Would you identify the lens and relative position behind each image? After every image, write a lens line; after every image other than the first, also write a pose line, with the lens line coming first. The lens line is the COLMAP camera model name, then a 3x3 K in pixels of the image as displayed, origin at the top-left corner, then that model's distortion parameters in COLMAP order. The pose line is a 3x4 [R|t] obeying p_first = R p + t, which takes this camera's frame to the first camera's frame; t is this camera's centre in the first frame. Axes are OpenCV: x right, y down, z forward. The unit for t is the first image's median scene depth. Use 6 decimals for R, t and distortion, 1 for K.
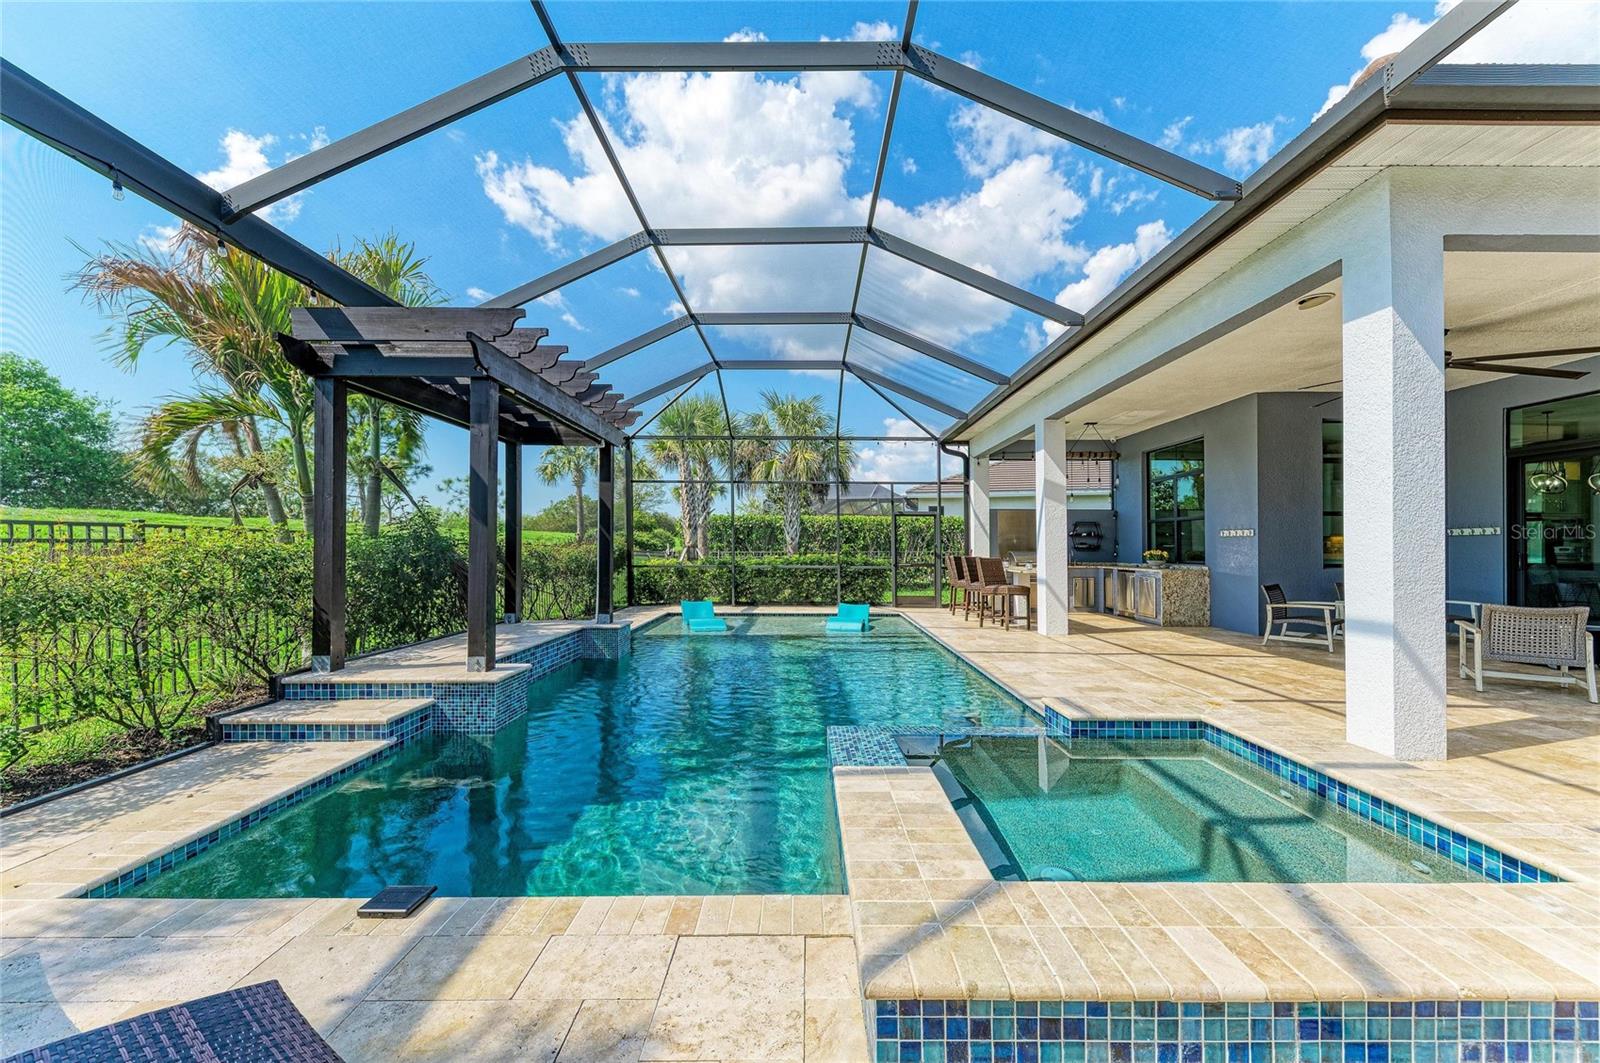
lens RADIAL K [[605.7, 0, 799.0], [0, 605.7, 546.9], [0, 0, 1]] dist [0.002174, 0.000100]
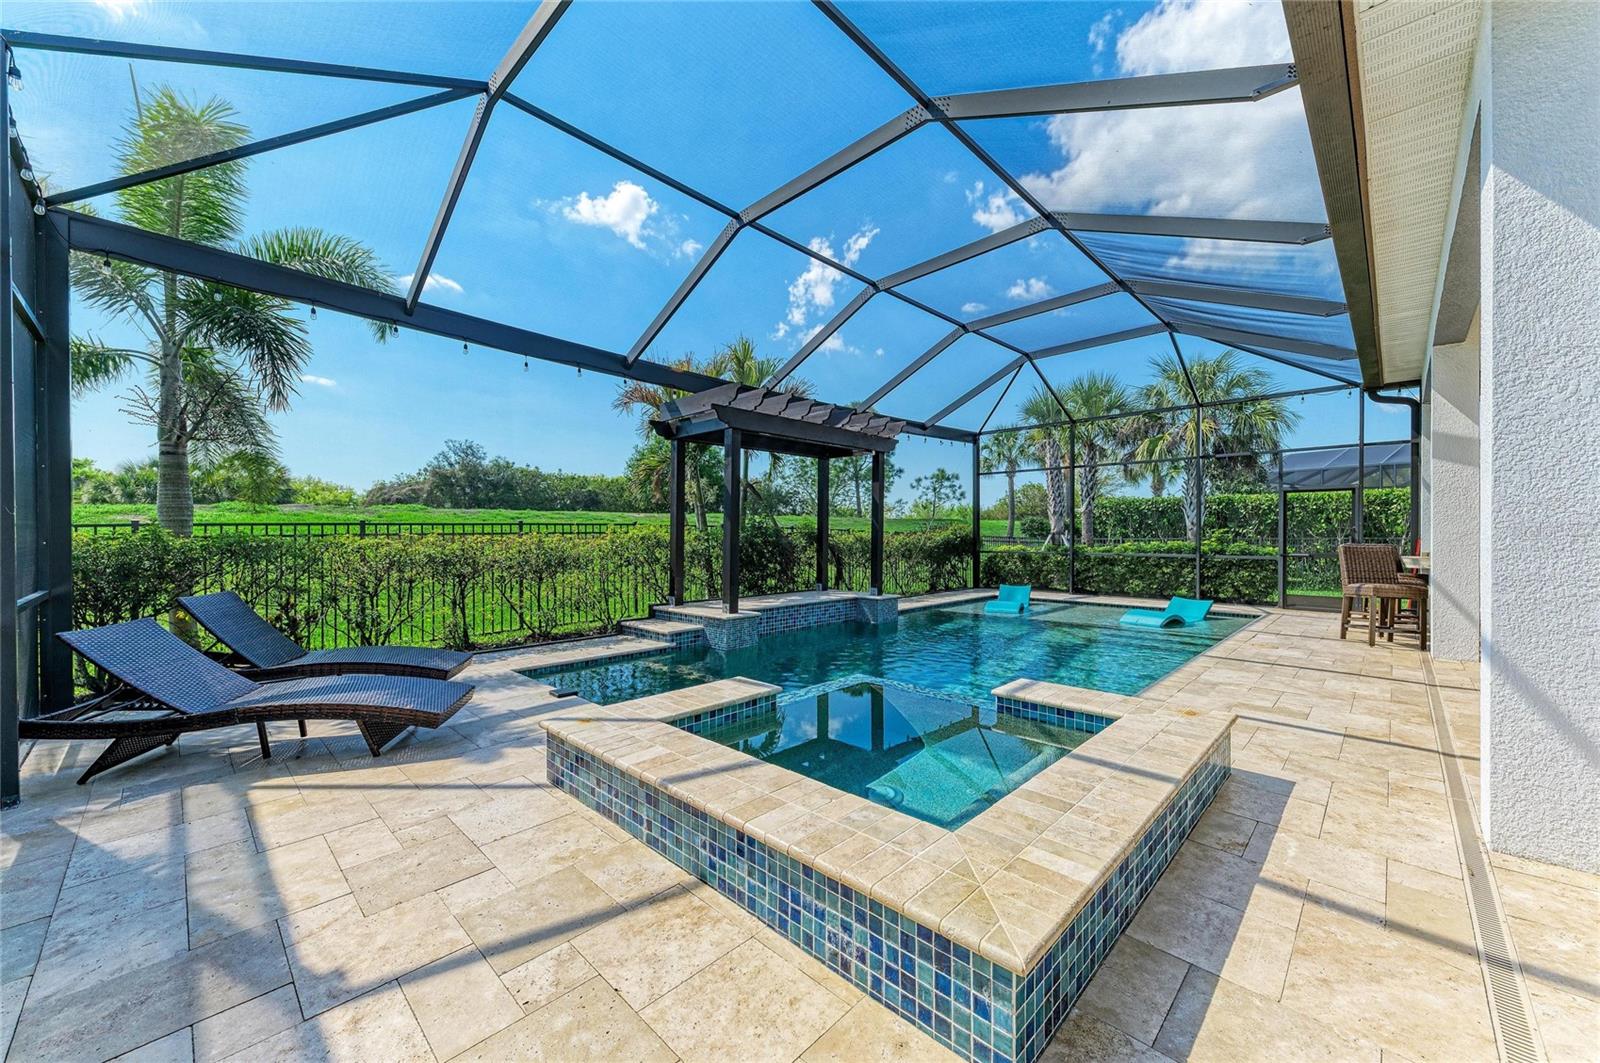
lens RADIAL K [[594.3, 0, 800.0], [0, 594.3, 531.5], [0, 0, 1]] dist [0.008226, 0.000005]
pose [[0.718639, -0.008744, -0.695328, 0.433380], [0.005205, 0.999961, -0.007195, 0.002891], [0.695363, 0.001552, 0.718657, 0.007561]]
